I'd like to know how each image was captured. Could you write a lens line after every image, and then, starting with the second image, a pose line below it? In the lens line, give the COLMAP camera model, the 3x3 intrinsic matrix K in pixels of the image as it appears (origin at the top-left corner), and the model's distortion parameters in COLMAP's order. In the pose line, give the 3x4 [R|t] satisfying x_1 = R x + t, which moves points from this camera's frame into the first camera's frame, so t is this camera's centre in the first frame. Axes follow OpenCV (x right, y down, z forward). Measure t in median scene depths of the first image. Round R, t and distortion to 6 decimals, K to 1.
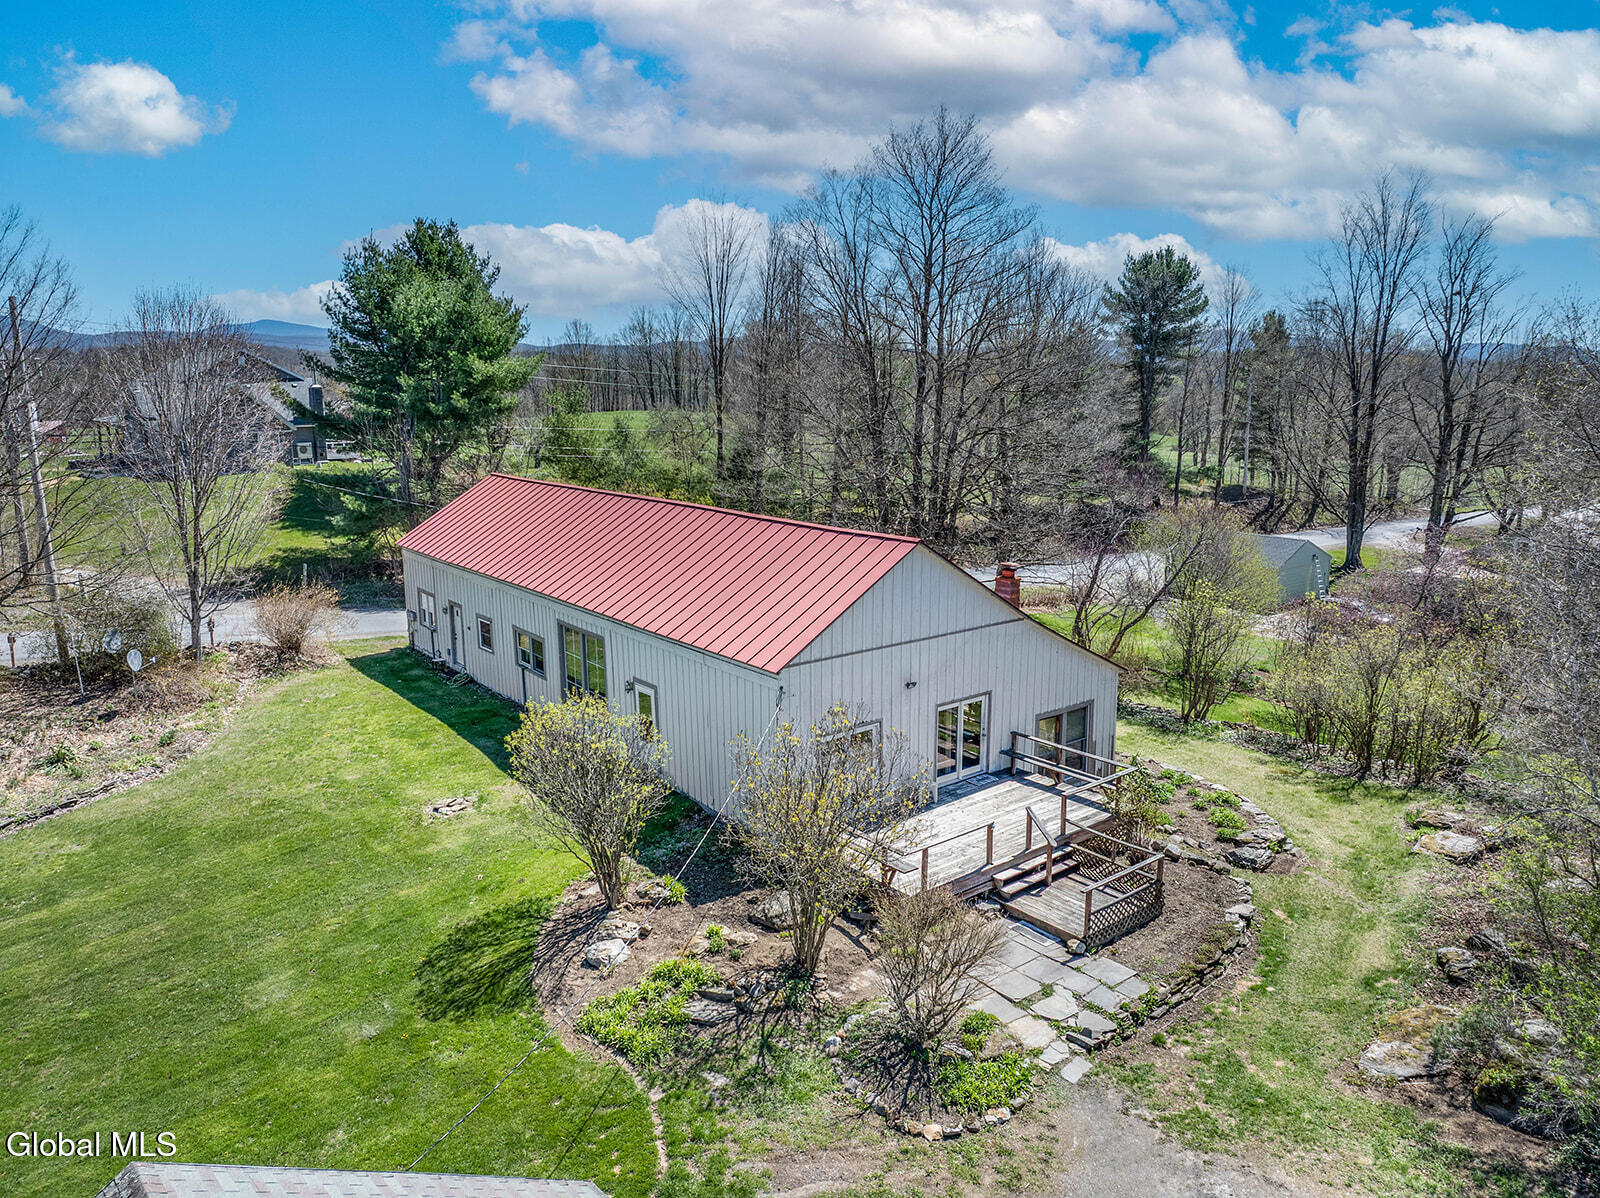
lens RADIAL K [[1146.1, 0, 800.0], [0, 1146.1, 599.0], [0, 0, 1]] dist [-0.059826, 0.037878]
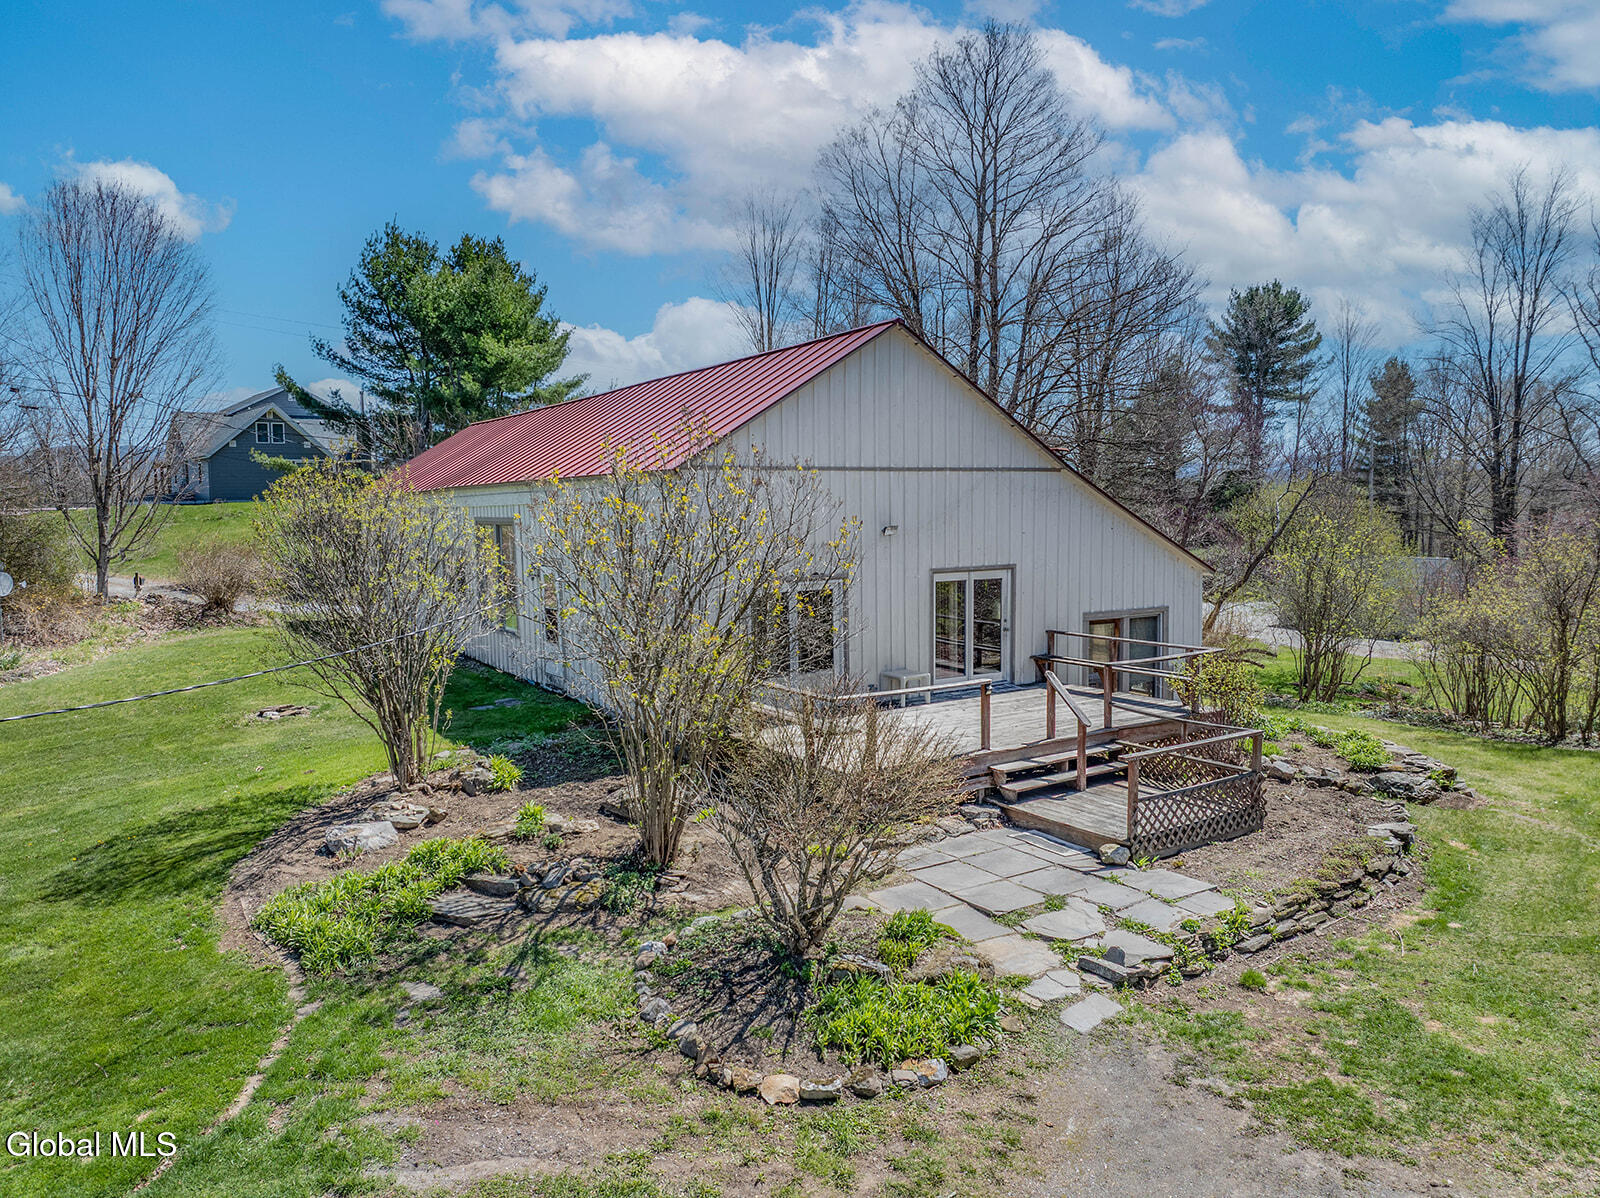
lens RADIAL K [[1146.1, 0, 800.0], [0, 1146.1, 599.0], [0, 0, 1]] dist [-0.059826, 0.037878]
pose [[0.995526, 0.004596, -0.094373, 0.144052], [-0.014768, 0.994110, -0.107367, 0.257857], [0.093323, 0.108281, 0.989730, 0.401220]]
